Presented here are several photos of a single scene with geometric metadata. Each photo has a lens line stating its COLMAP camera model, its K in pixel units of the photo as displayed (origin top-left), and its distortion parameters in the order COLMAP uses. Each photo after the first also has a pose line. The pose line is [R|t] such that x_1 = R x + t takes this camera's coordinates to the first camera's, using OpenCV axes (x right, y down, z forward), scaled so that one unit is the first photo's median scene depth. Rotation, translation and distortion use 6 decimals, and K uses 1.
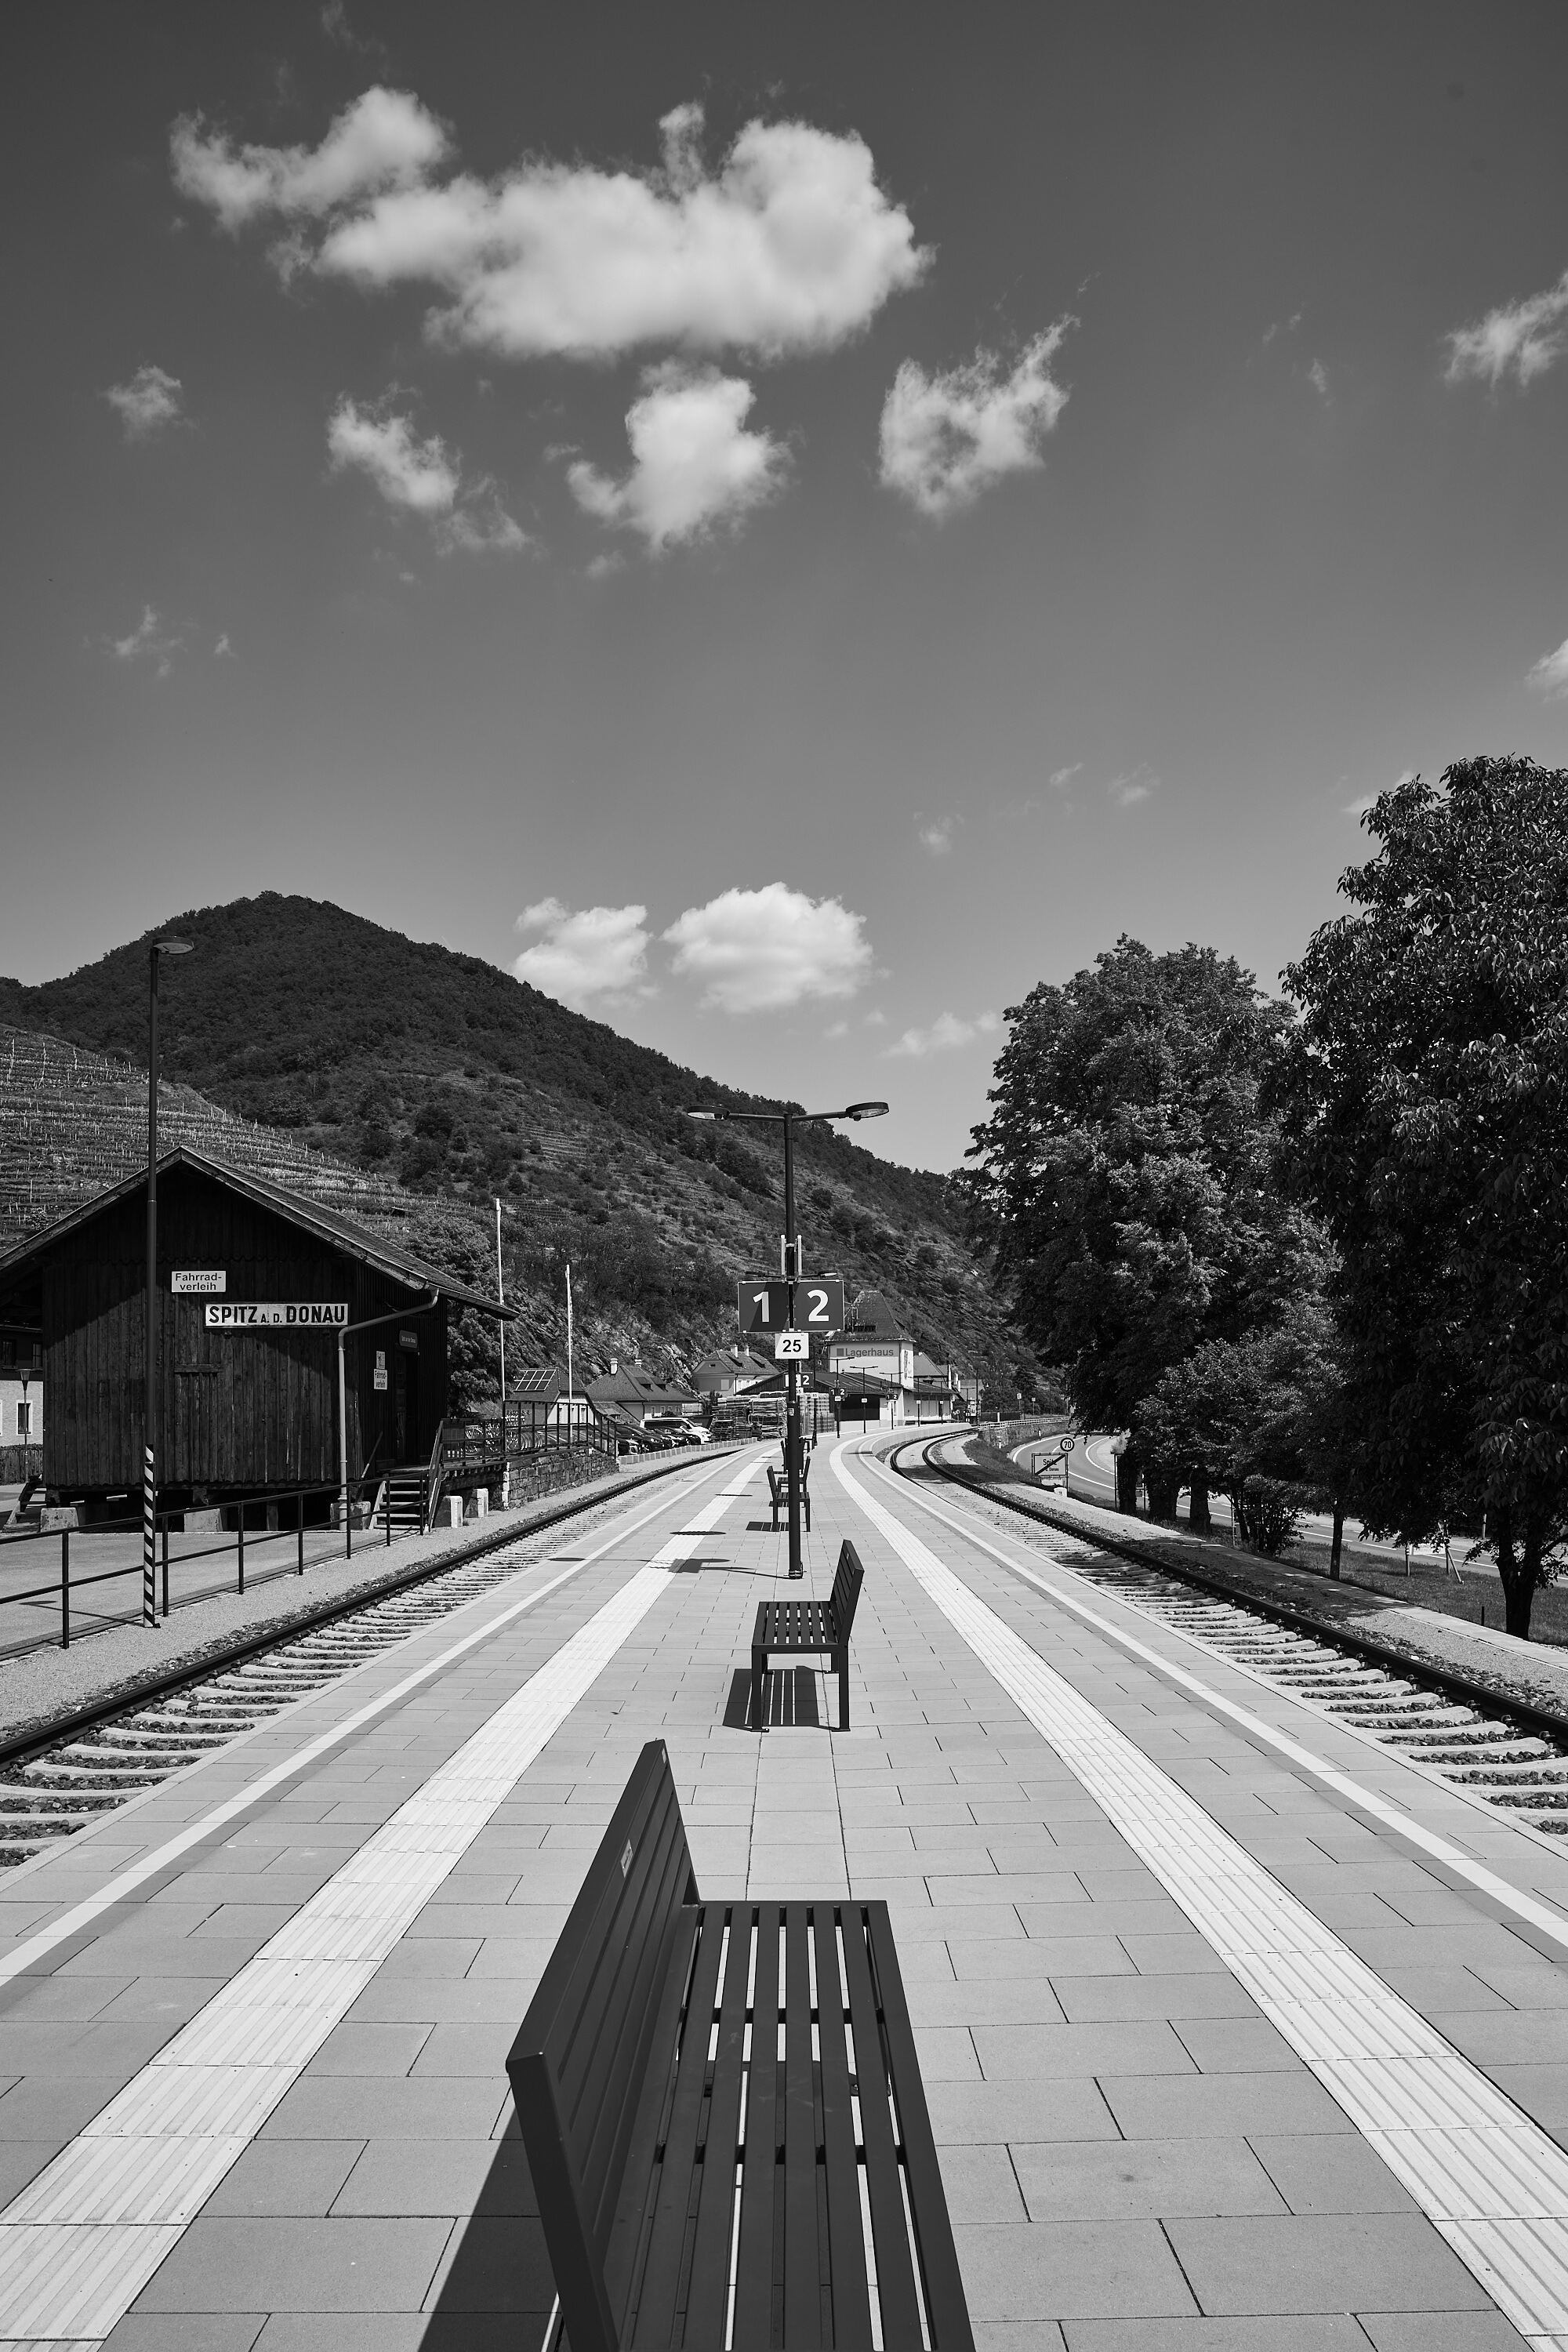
lens RADIAL K [[2250.8, 0, 784.0], [0, 2250.8, 1176.0], [0, 0, 1]] dist [-0.000109, -0.000808]
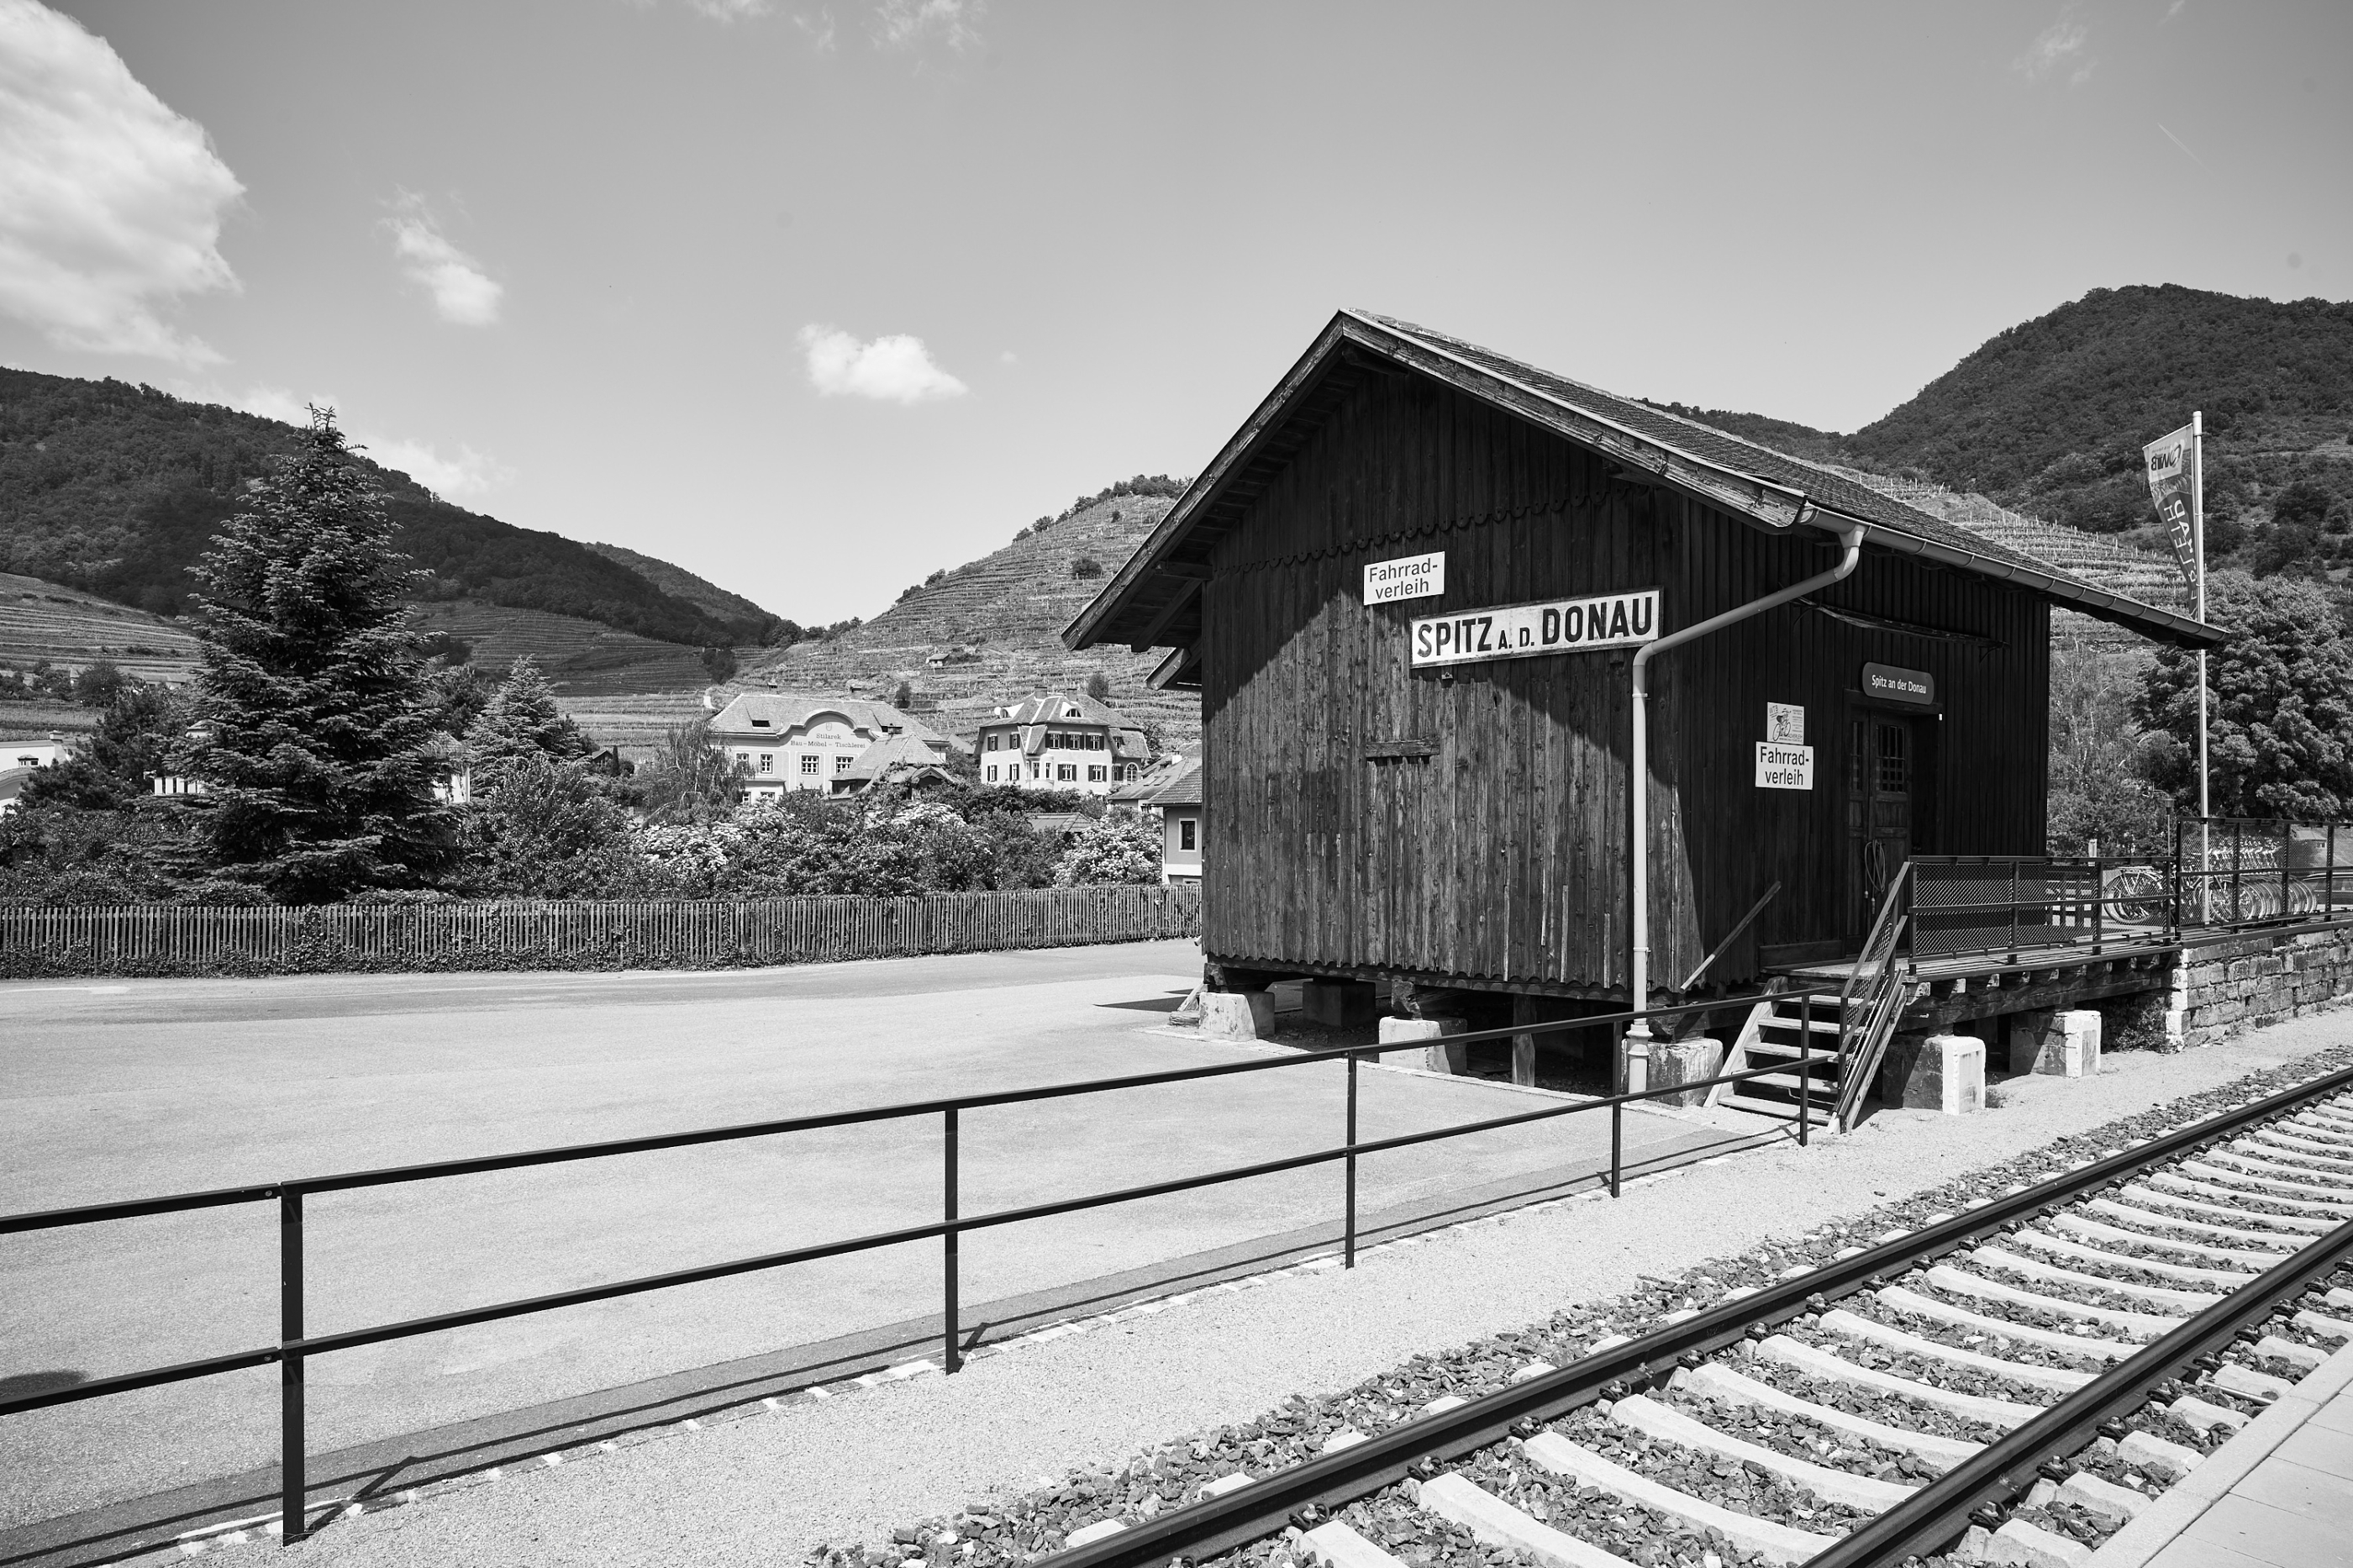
lens RADIAL K [[1537.8, 0, 1177.7], [0, 1537.8, 858.5], [0, 0, 1]] dist [-0.051453, 0.045248]
pose [[0.673846, 0.023493, -0.738498, -0.036039], [0.066176, 0.993559, 0.091989, 0.074502], [0.735903, -0.110857, 0.667951, 0.723003]]
